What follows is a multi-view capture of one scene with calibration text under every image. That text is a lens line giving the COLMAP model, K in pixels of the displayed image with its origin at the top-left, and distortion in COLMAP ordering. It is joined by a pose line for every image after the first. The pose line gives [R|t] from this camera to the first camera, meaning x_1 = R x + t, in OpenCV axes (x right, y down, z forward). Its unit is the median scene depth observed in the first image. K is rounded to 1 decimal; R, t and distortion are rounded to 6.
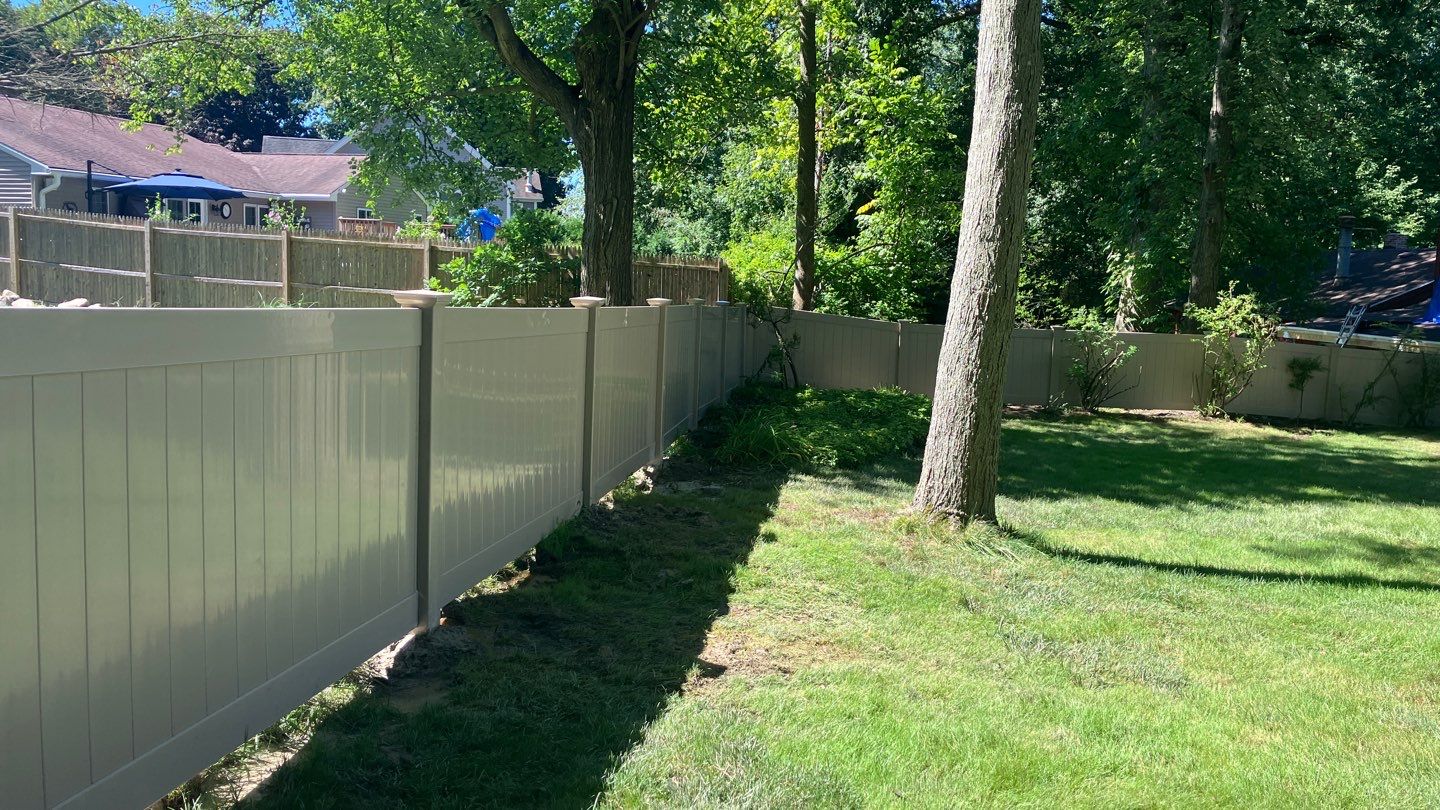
lens RADIAL K [[1215.4, 0, 761.7], [0, 1215.4, 405.5], [0, 0, 1]] dist [0.022897, -0.000255]
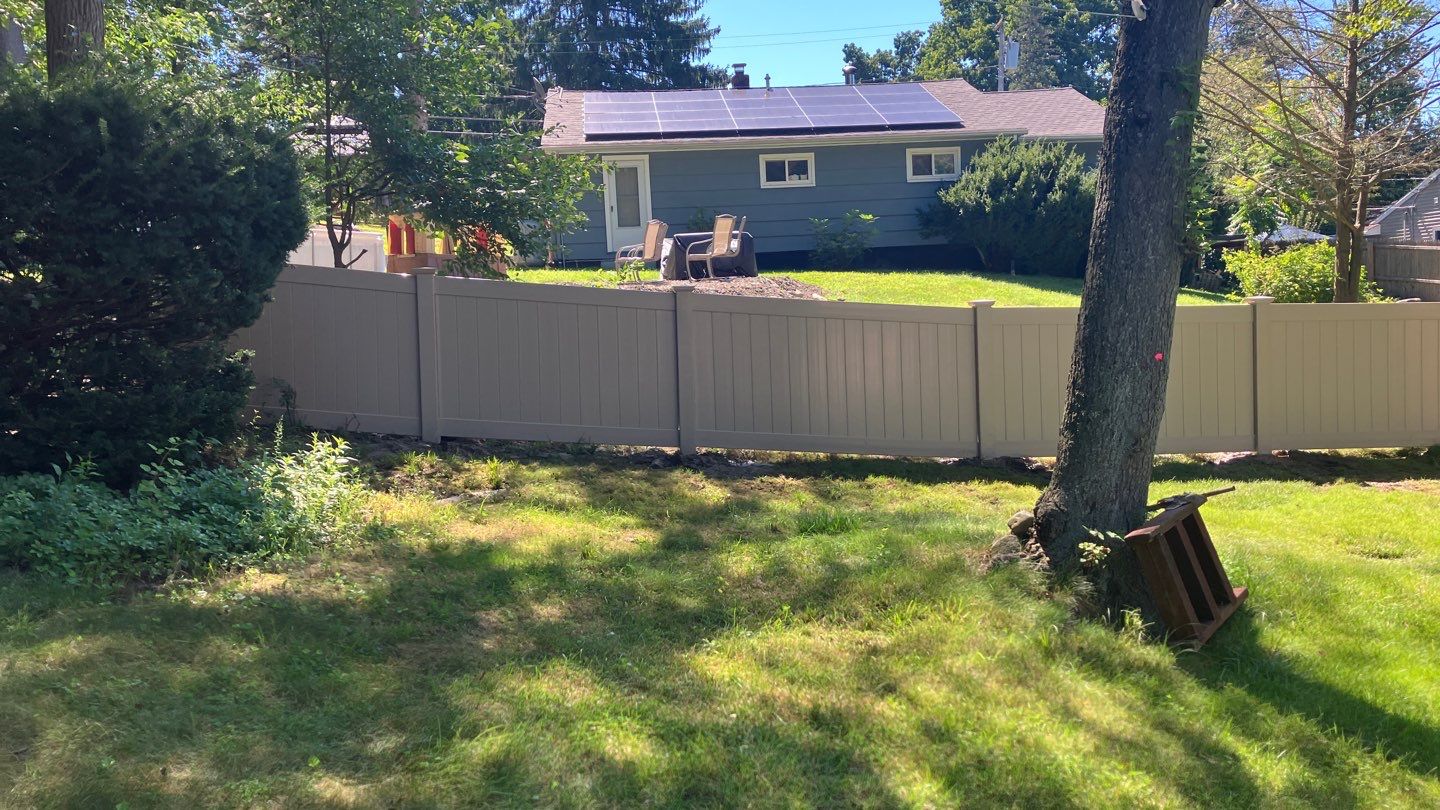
lens RADIAL K [[1167.8, 0, 720.0], [0, 1167.8, 405.0], [0, 0, 1]] dist [0.063321, -0.063699]
pose [[0.280283, 0.036648, -0.959217, 0.709695], [-0.063787, 0.997773, 0.019482, 0.056940], [0.957796, 0.055725, 0.281997, -0.250624]]
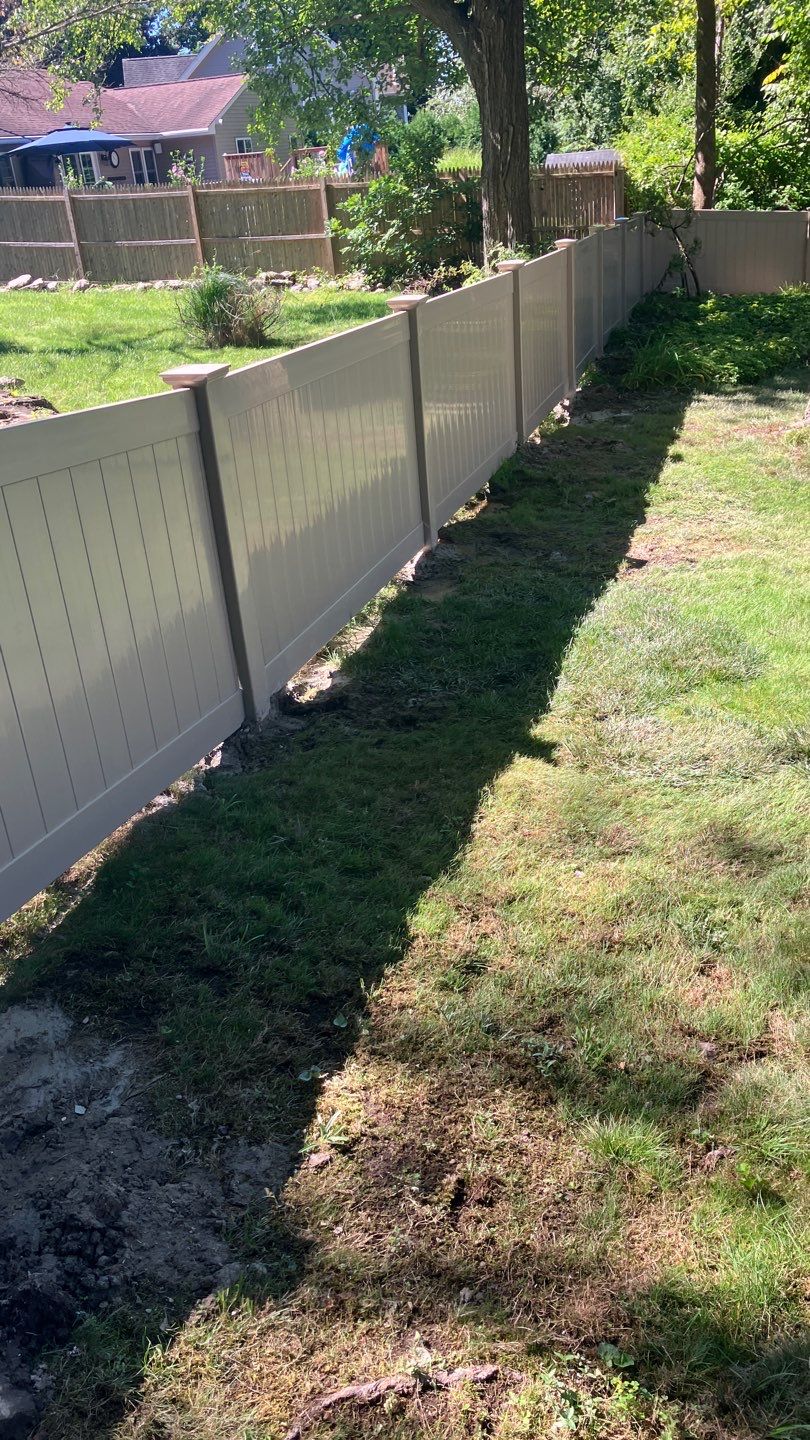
lens RADIAL K [[1215.2, 0, 411.6], [0, 1215.2, 703.4], [0, 0, 1]] dist [0.090023, -0.095419]
pose [[0.977048, -0.034408, -0.210222, -0.002239], [0.096360, 0.951516, 0.292115, -0.028627], [0.189979, -0.305668, 0.932993, -0.183401]]
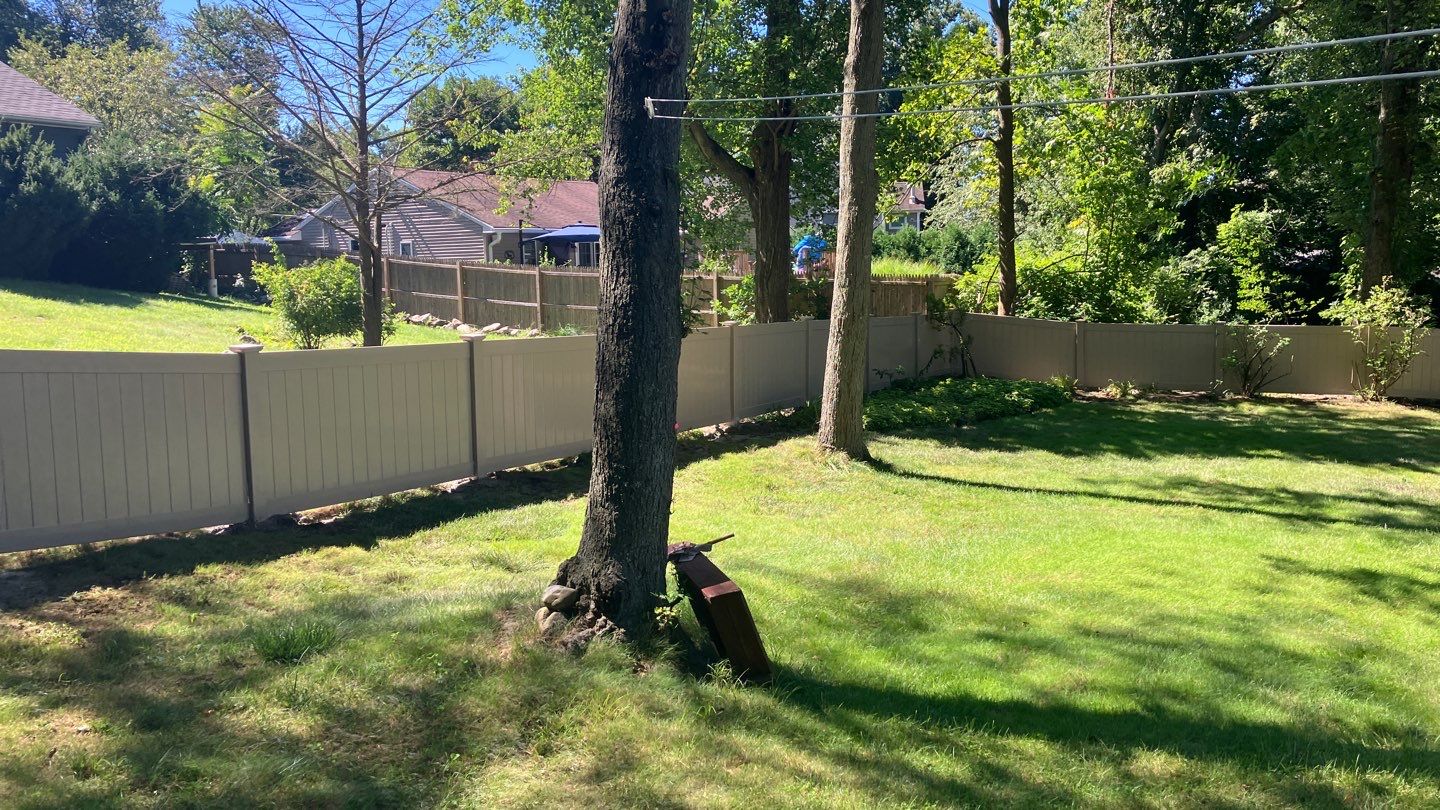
lens RADIAL K [[1167.8, 0, 720.0], [0, 1167.8, 405.0], [0, 0, 1]] dist [0.063321, -0.063699]
pose [[0.928431, -0.003691, -0.371486, 0.486832], [0.004569, 0.999988, 0.001483, 0.020400], [0.371476, -0.003075, 0.928437, -0.450345]]
